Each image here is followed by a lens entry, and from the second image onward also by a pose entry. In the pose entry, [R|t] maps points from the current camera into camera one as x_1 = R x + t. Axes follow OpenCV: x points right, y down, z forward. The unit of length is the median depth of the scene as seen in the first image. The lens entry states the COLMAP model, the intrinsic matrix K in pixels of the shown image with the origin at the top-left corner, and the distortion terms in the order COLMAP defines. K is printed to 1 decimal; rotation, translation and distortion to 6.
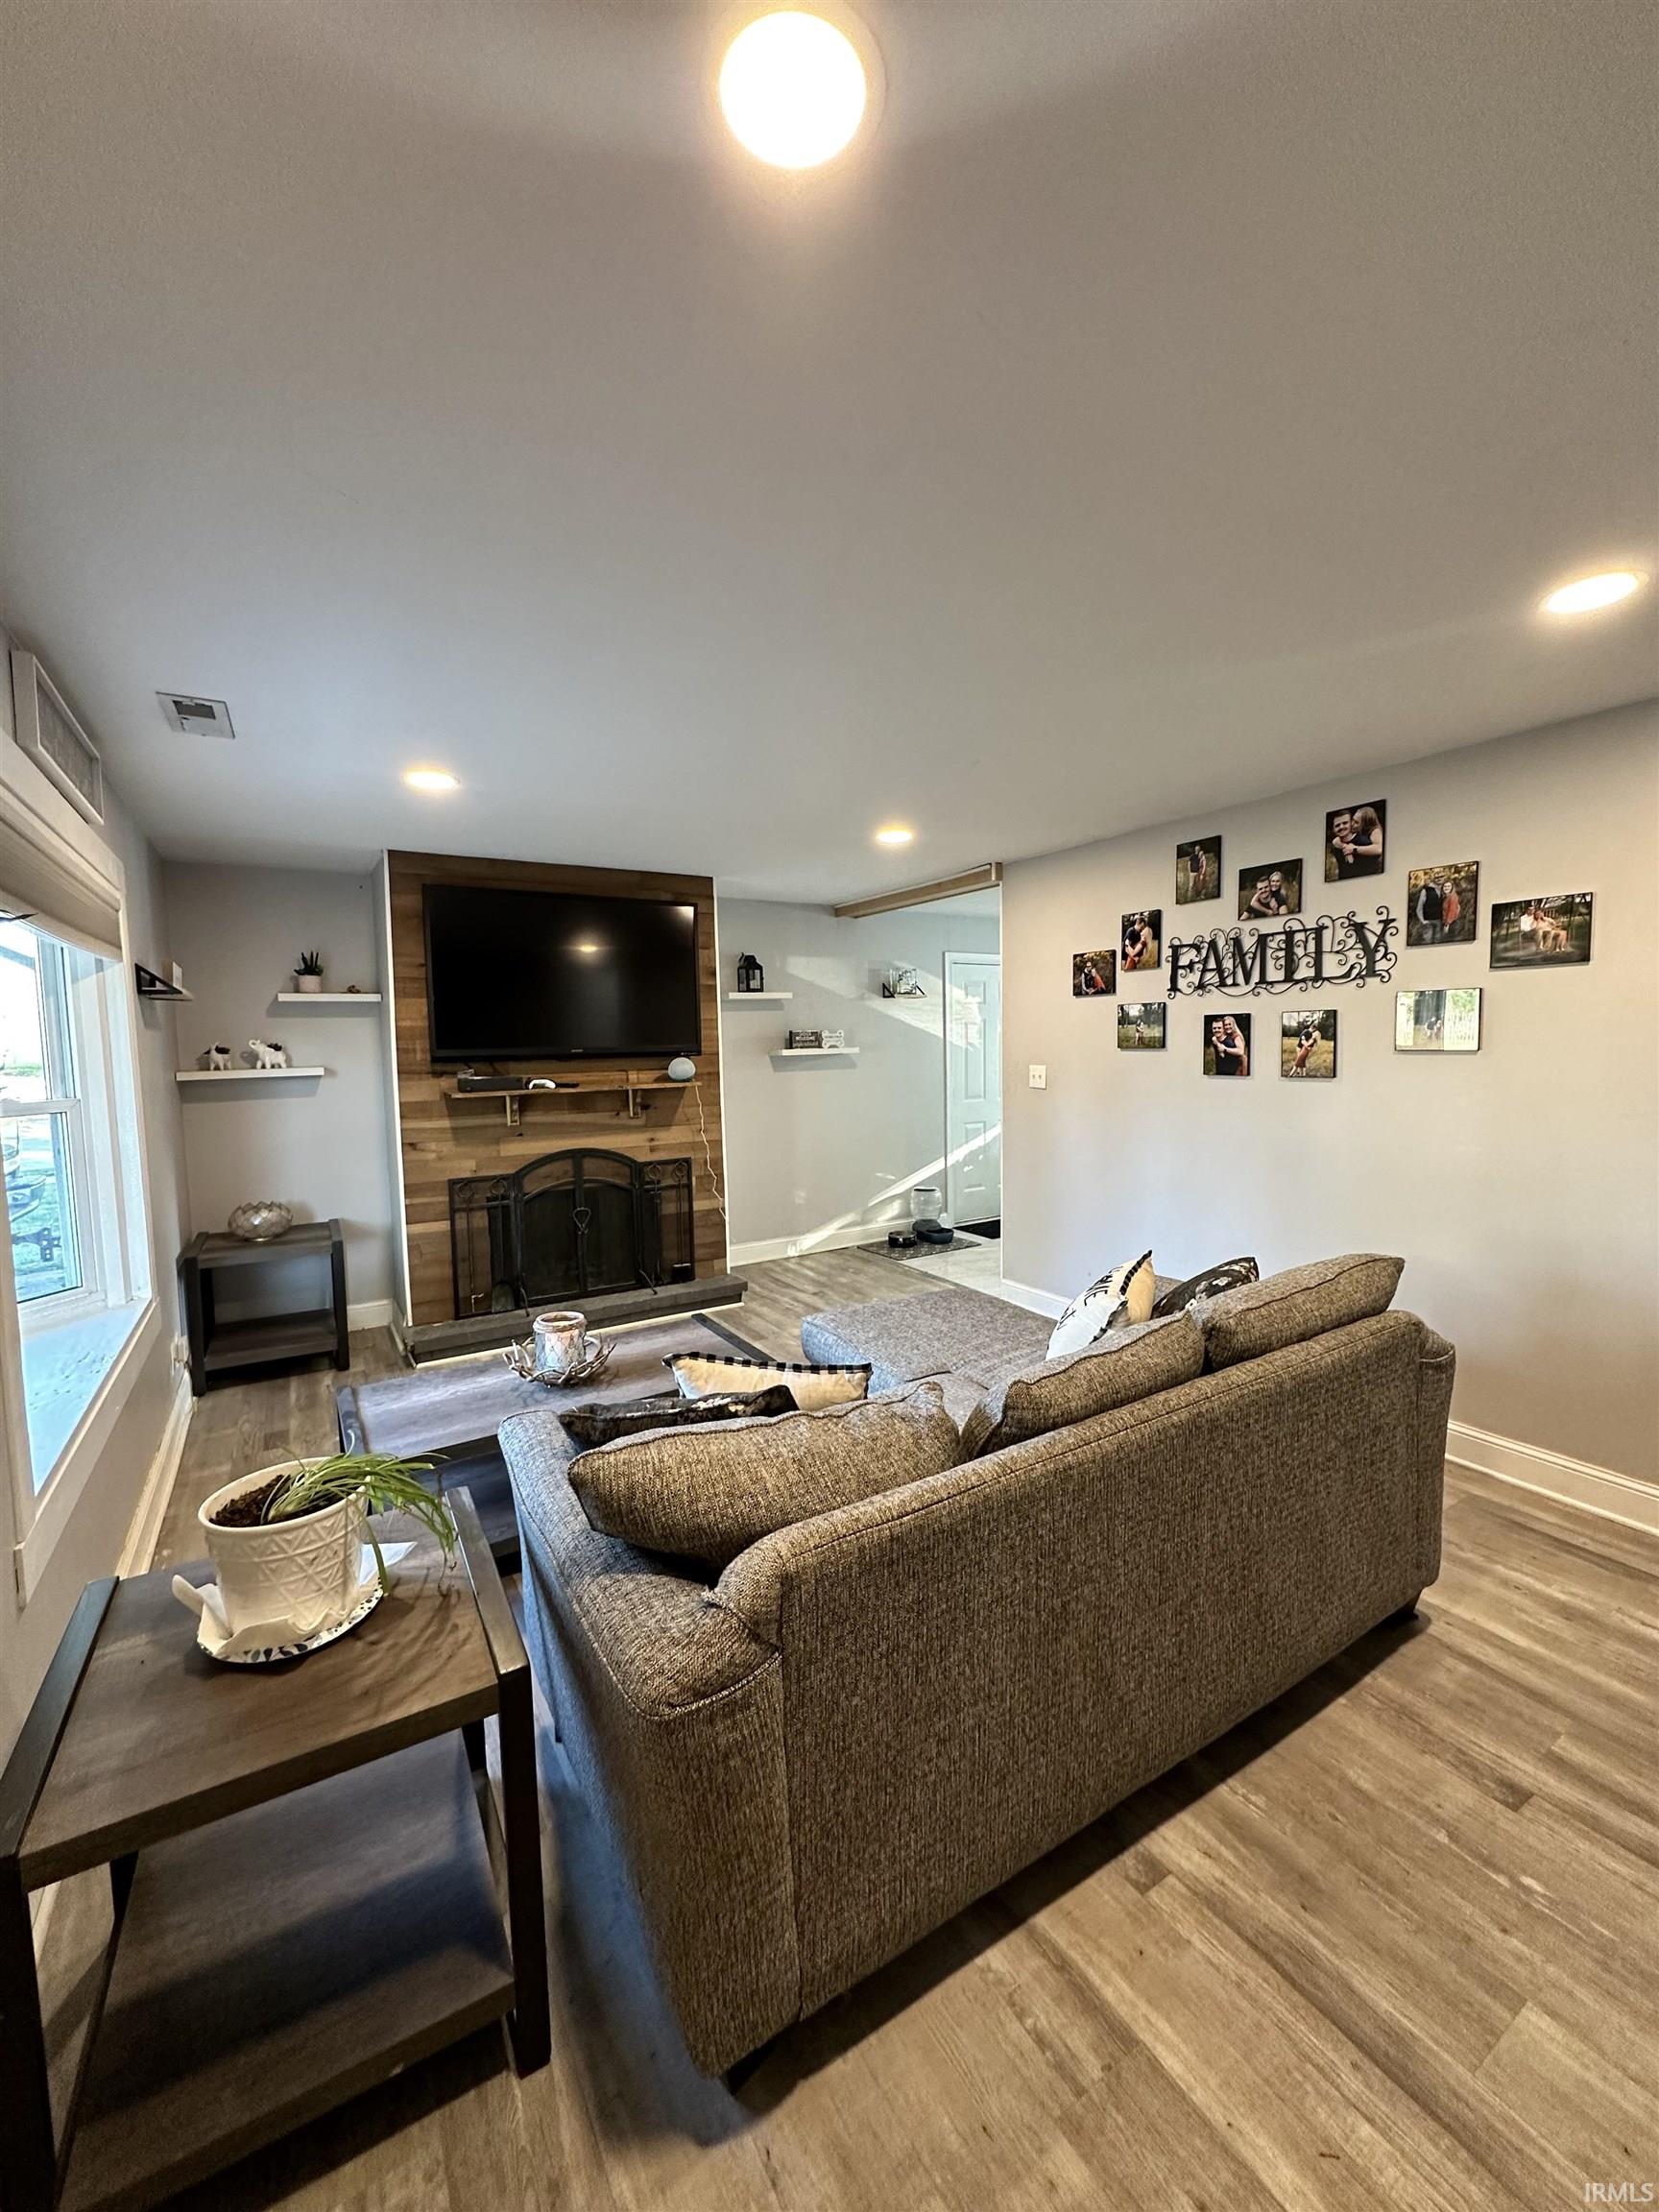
lens RADIAL K [[877.6, 0, 830.9], [0, 877.6, 1107.6], [0, 0, 1]] dist [-0.003445, 0.000096]
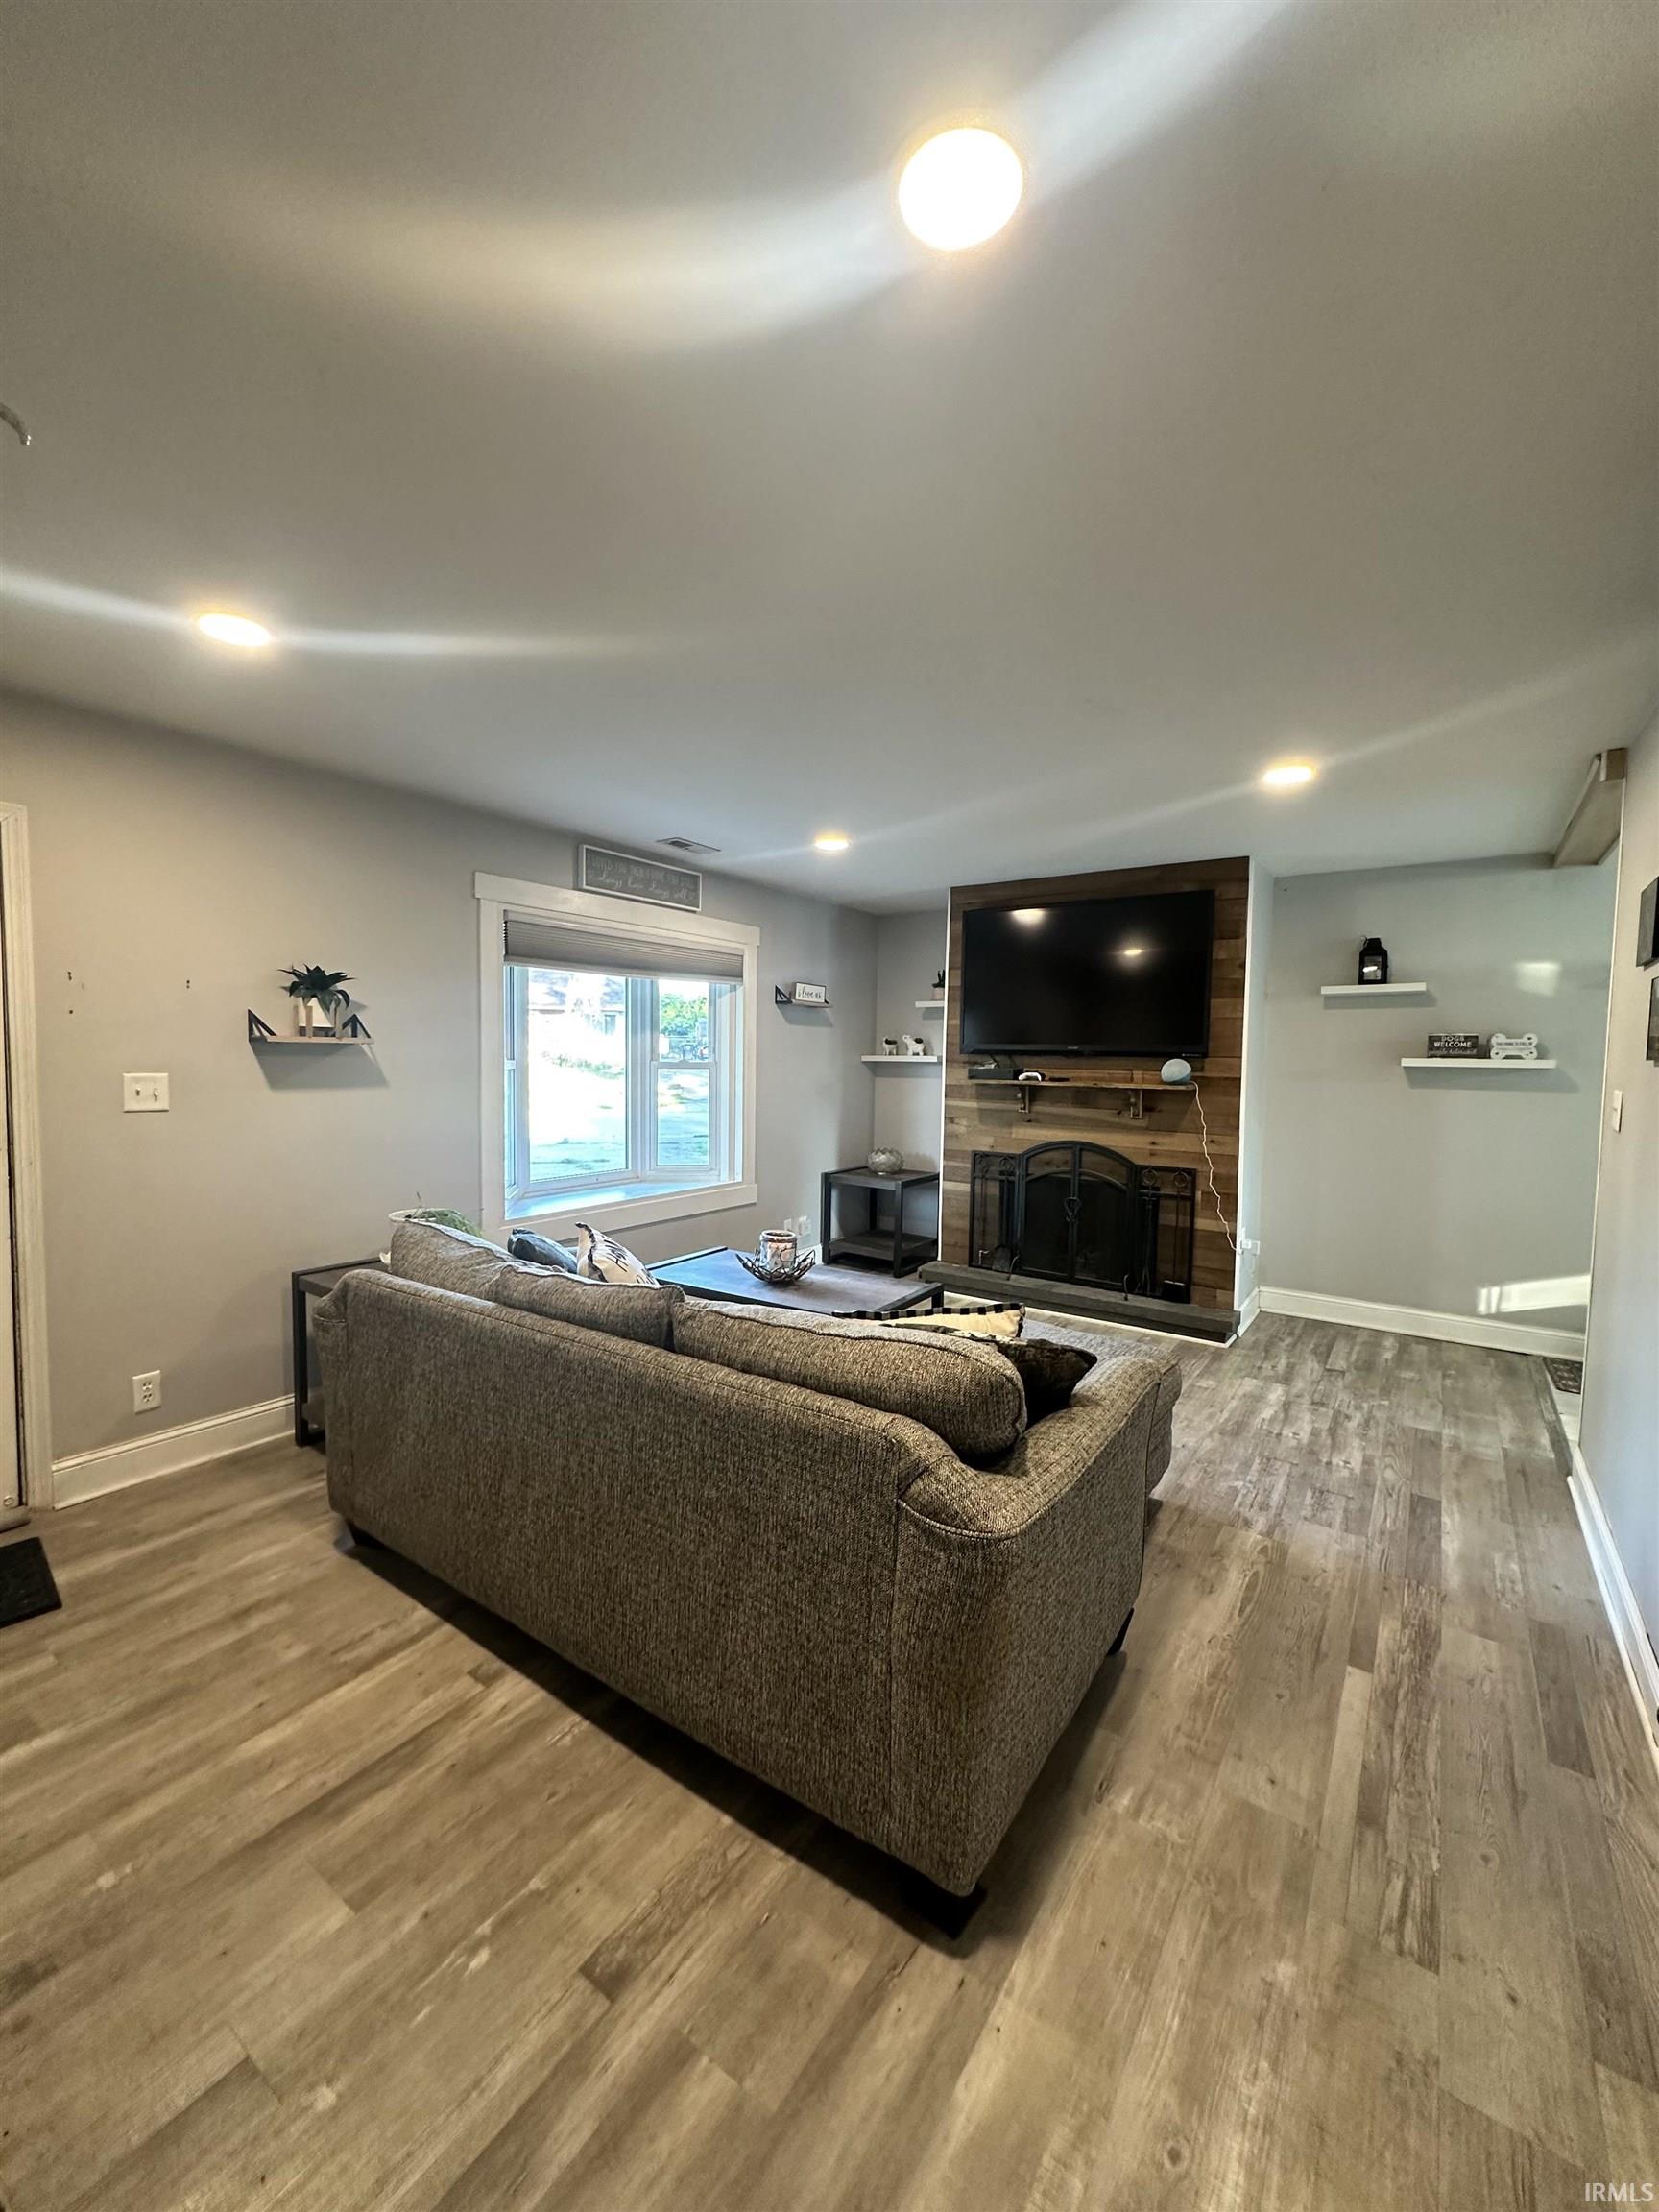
lens RADIAL K [[877.6, 0, 824.9], [0, 877.6, 1102.8], [0, 0, 1]] dist [-0.003445, 0.000096]
pose [[0.397042, 0.076910, -0.914572, 0.591416], [-0.093932, 0.994655, 0.042866, -0.016972], [0.912981, 0.068888, 0.402144, 0.316185]]
